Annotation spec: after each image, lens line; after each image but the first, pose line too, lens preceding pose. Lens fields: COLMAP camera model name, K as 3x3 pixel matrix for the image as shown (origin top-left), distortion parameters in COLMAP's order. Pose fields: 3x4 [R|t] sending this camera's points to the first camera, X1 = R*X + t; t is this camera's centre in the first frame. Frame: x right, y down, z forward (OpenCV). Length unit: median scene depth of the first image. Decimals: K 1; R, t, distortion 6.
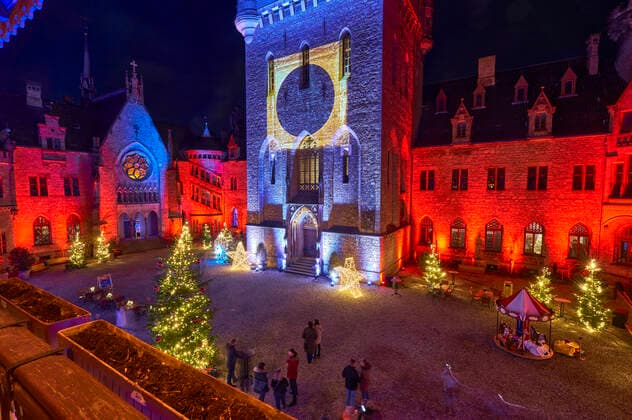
lens RADIAL K [[294.0, 0, 312.4], [0, 294.0, 212.1], [0, 0, 1]] dist [0.002097, 0.000739]
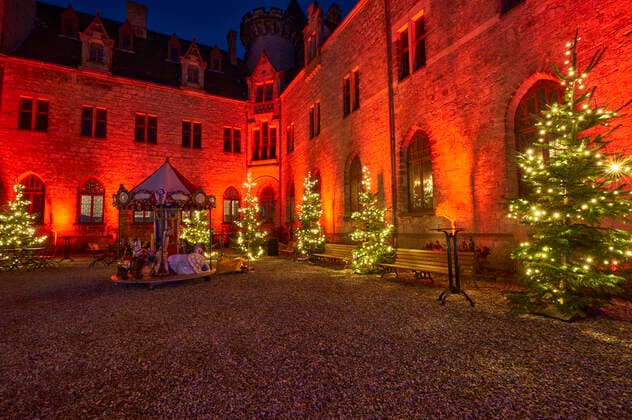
lens RADIAL K [[294.0, 0, 313.0], [0, 294.0, 208.7], [0, 0, 1]] dist [0.002097, 0.000739]
pose [[0.518426, 0.054507, 0.853383, 0.221503], [0.074340, 0.991315, -0.108478, 0.229616], [-0.851885, 0.119678, 0.509872, 0.280370]]
